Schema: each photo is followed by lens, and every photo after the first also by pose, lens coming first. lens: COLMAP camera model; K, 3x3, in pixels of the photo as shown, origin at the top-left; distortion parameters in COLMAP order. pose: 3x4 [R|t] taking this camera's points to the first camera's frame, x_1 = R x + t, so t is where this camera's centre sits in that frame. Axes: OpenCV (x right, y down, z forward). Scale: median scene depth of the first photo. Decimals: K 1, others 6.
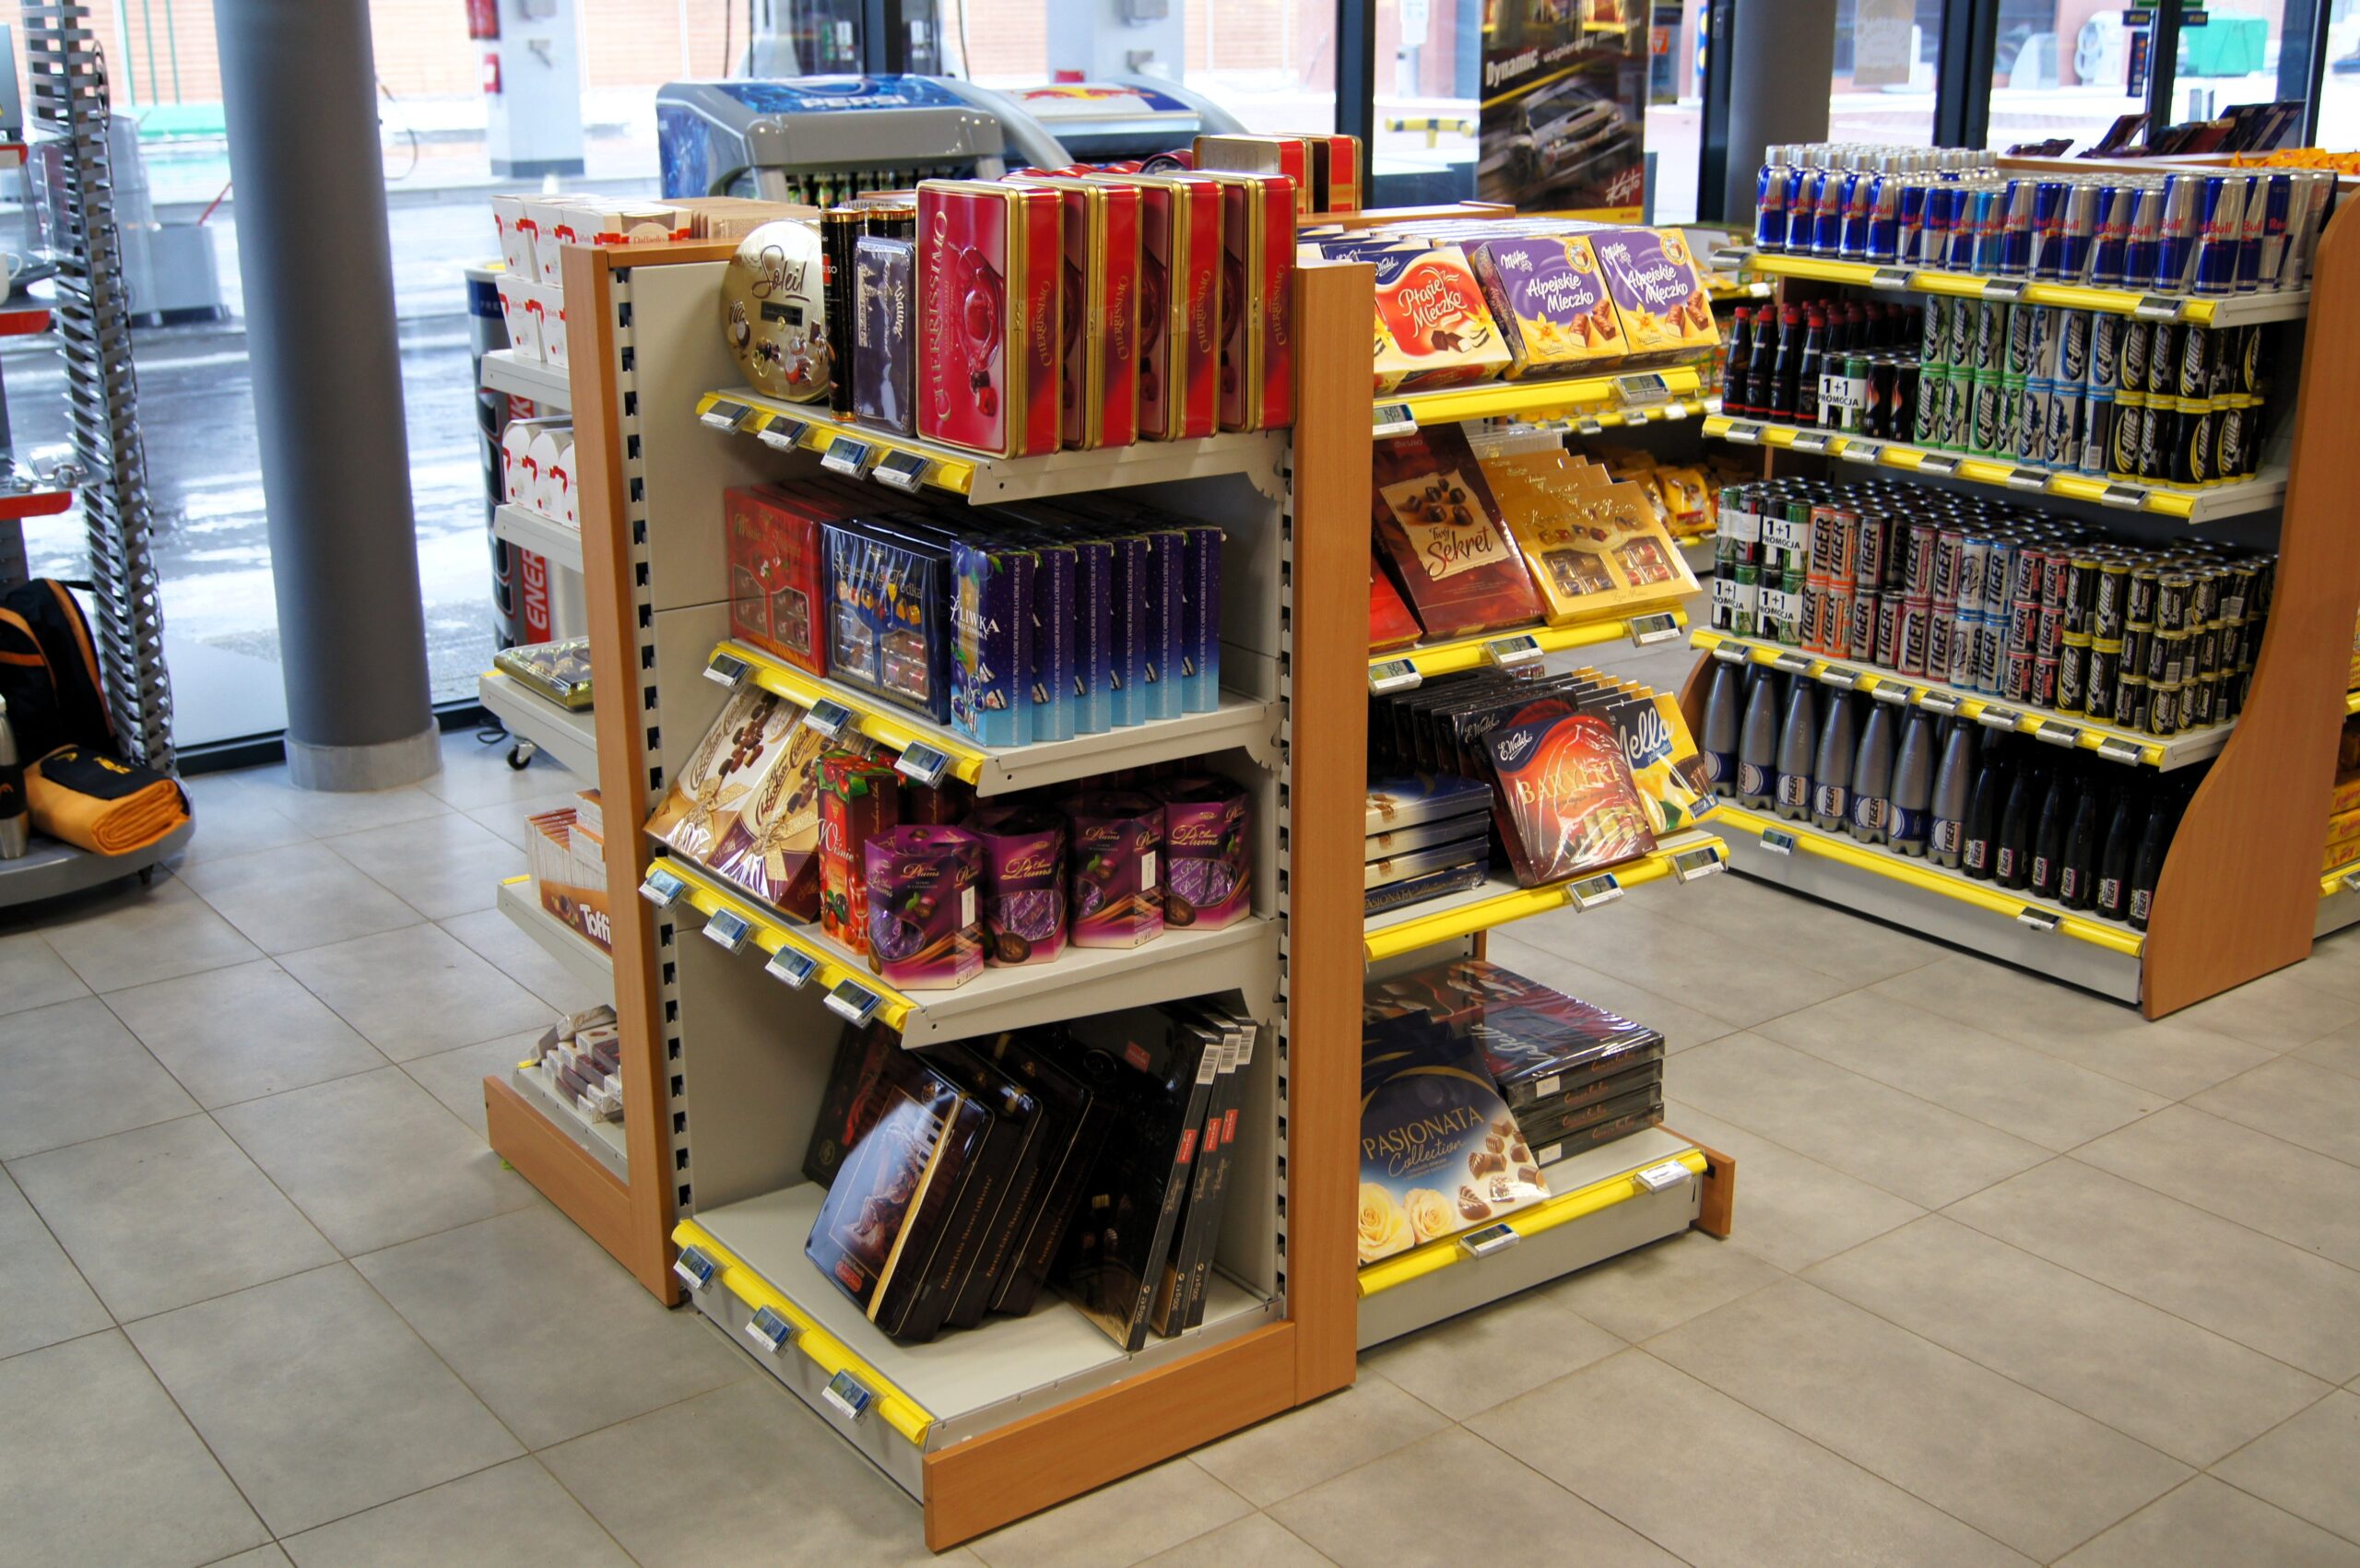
lens RADIAL K [[2613.7, 0, 1176.7], [0, 2613.7, 787.8], [0, 0, 1]] dist [-0.058104, 0.000000]
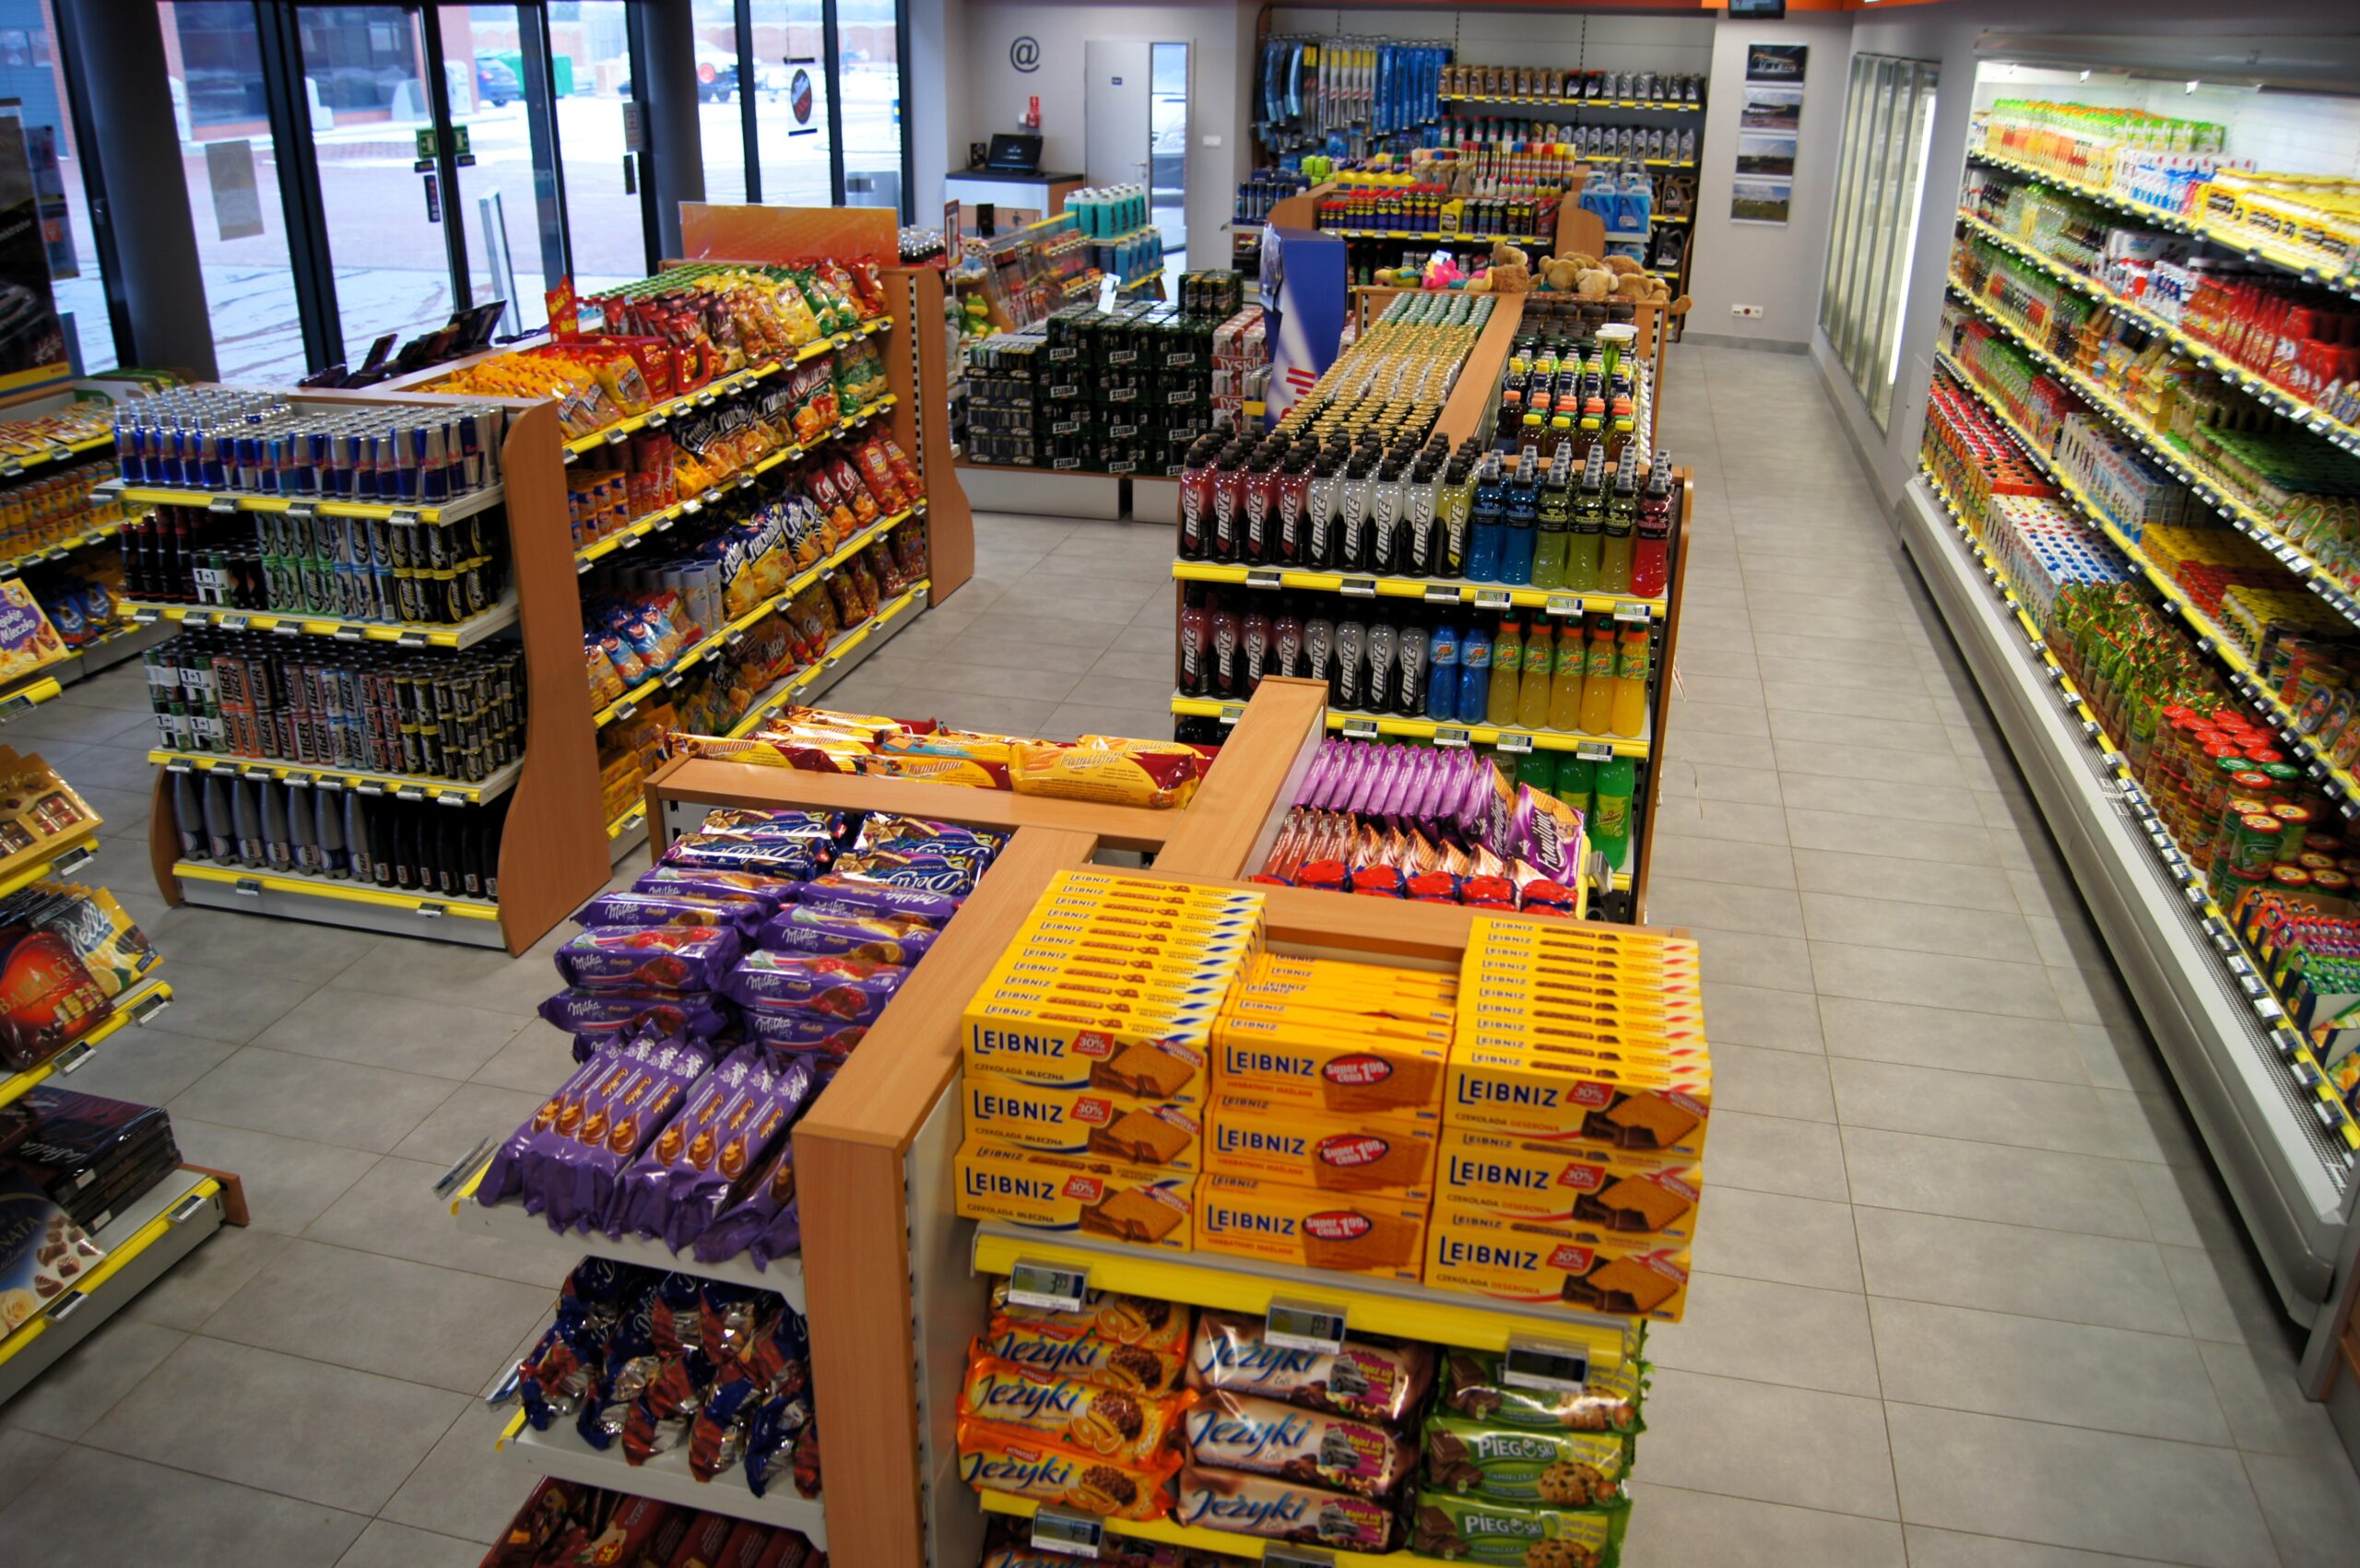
lens RADIAL K [[1821.9, 0, 1177.8], [0, 1821.9, 777.3], [0, 0, 1]] dist [-0.069452, 0.006048]
pose [[0.769373, -0.240463, 0.591814, 0.064594], [0.184927, 0.970616, 0.153966, -0.108693], [-0.611447, -0.009015, 0.791234, -0.103823]]
